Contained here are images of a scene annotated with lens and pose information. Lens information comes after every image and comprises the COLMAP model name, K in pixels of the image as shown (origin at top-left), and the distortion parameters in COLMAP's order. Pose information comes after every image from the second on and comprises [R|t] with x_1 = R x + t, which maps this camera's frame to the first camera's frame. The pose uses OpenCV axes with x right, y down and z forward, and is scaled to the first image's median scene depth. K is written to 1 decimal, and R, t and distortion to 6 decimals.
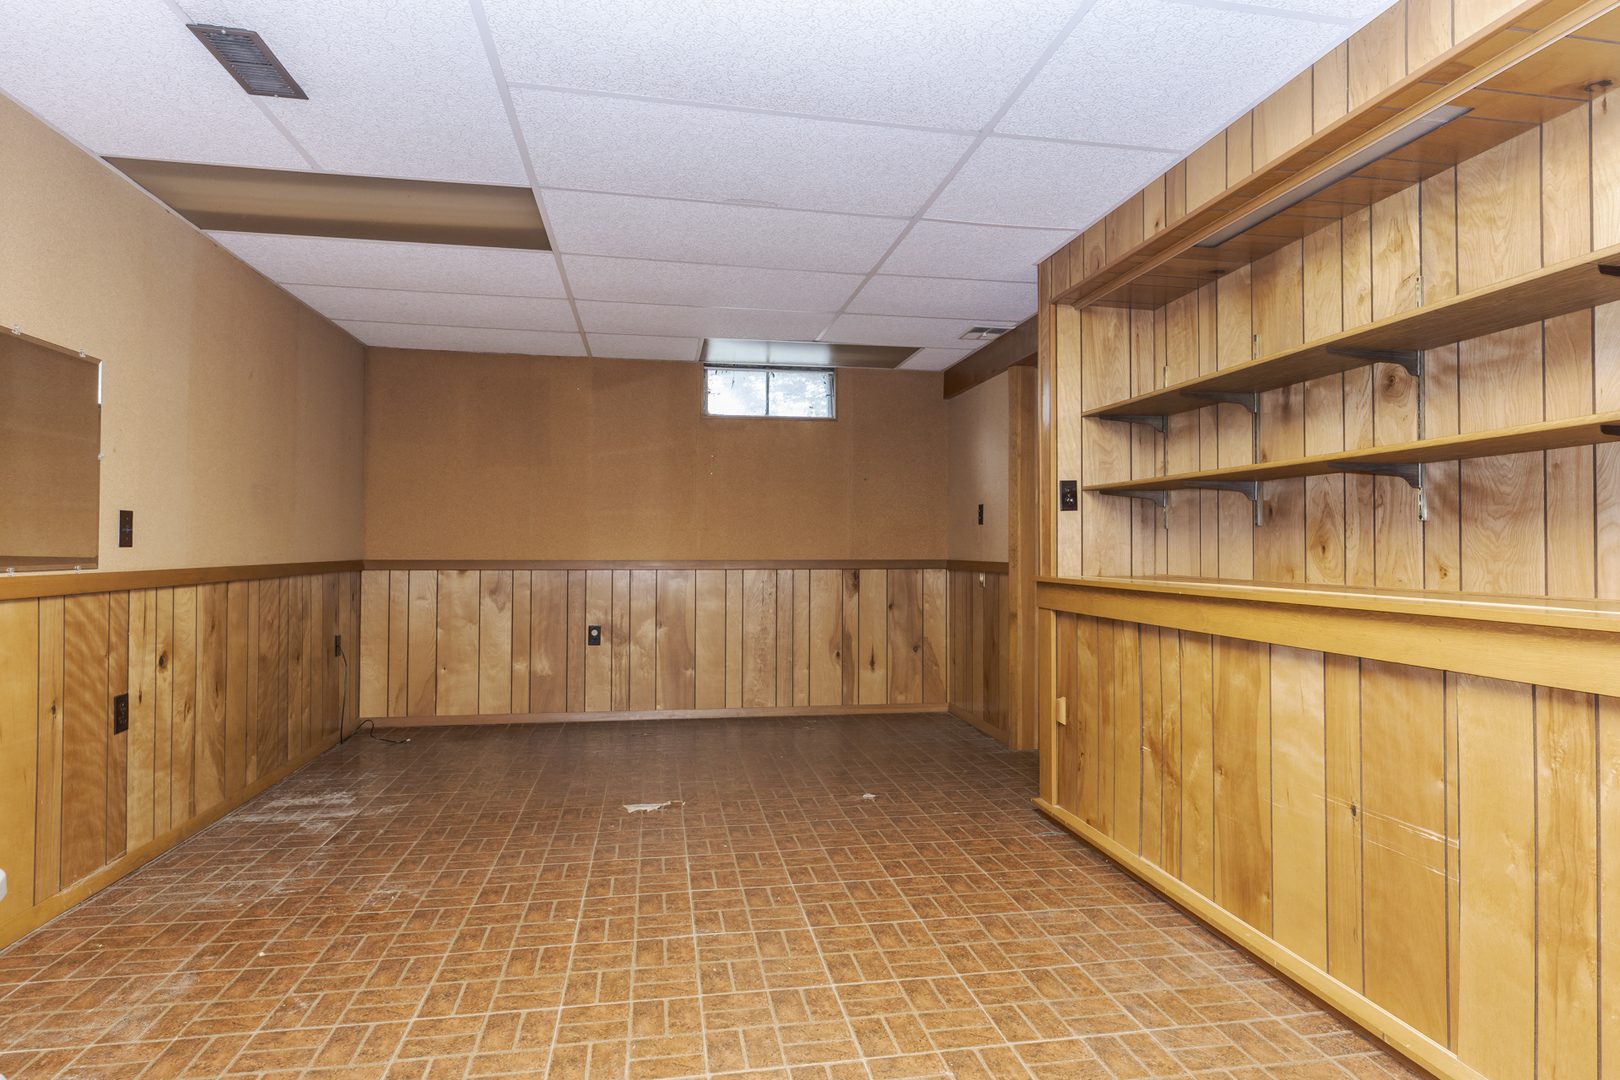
lens RADIAL K [[919.6, 0, 817.4], [0, 919.6, 538.5], [0, 0, 1]] dist [-0.008438, -0.001404]
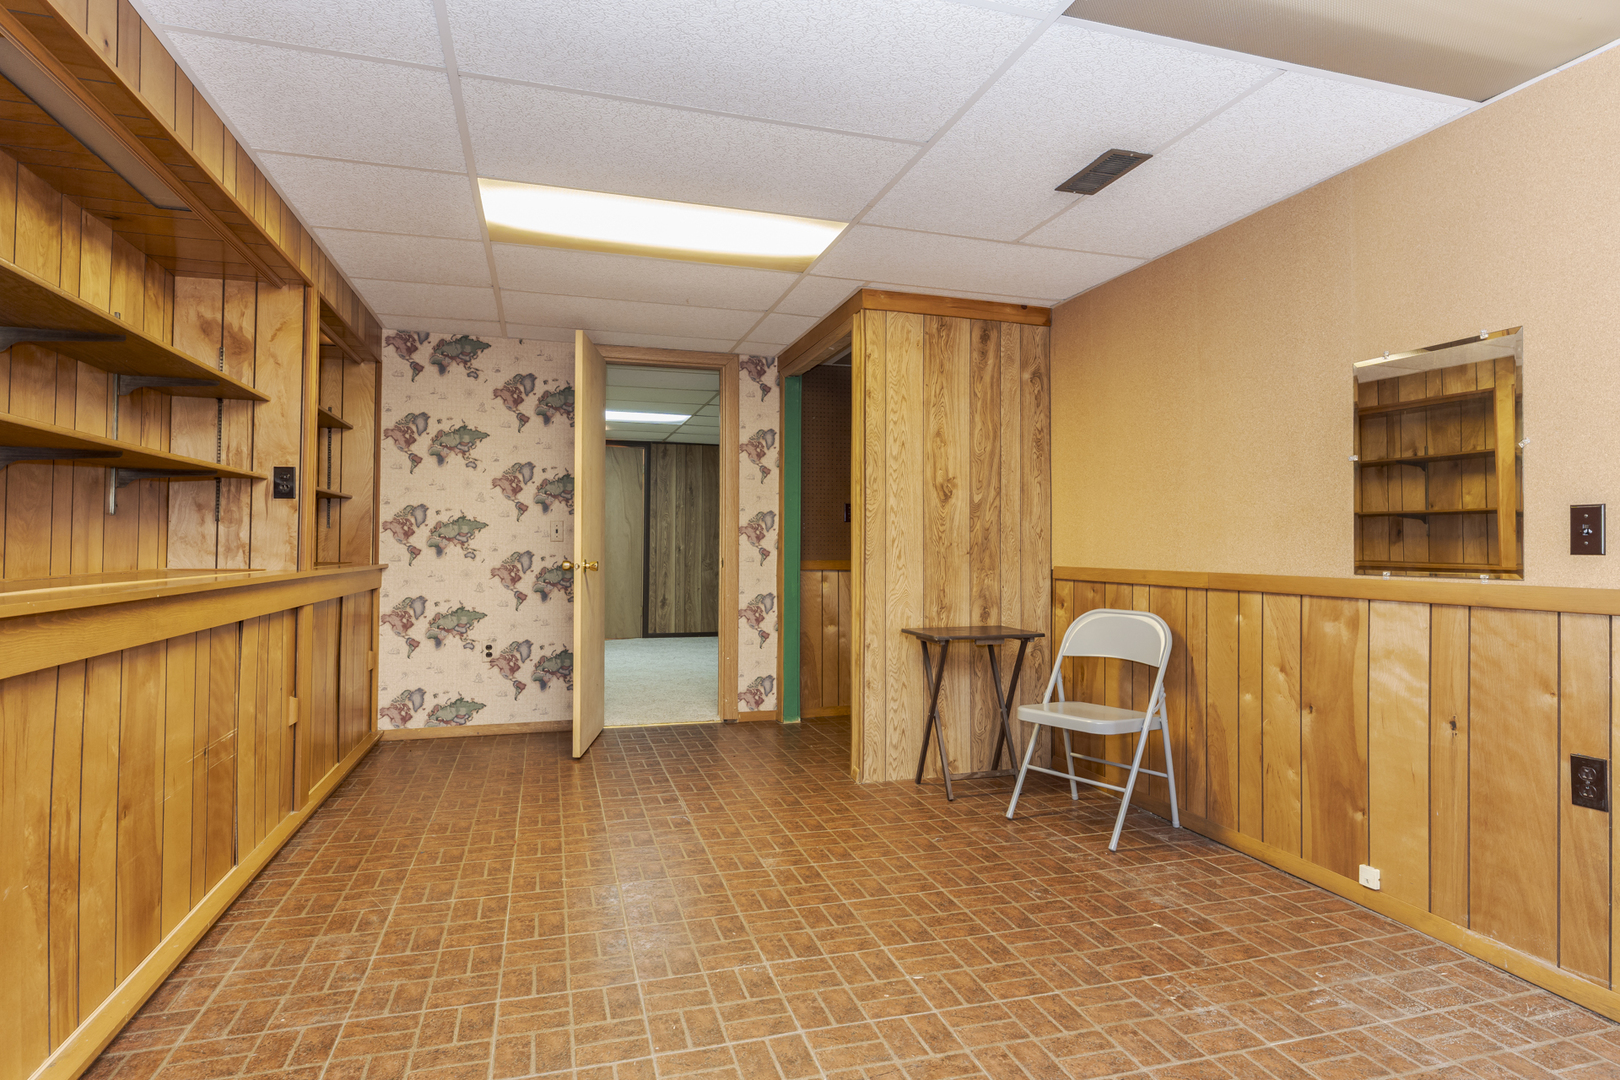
lens RADIAL K [[919.6, 0, 807.6], [0, 919.6, 534.9], [0, 0, 1]] dist [-0.008438, -0.001404]
pose [[-0.994867, -0.013506, -0.100285, -0.078761], [-0.011076, 0.999632, -0.024755, 0.023315], [0.100583, -0.023517, -0.994651, 1.989691]]
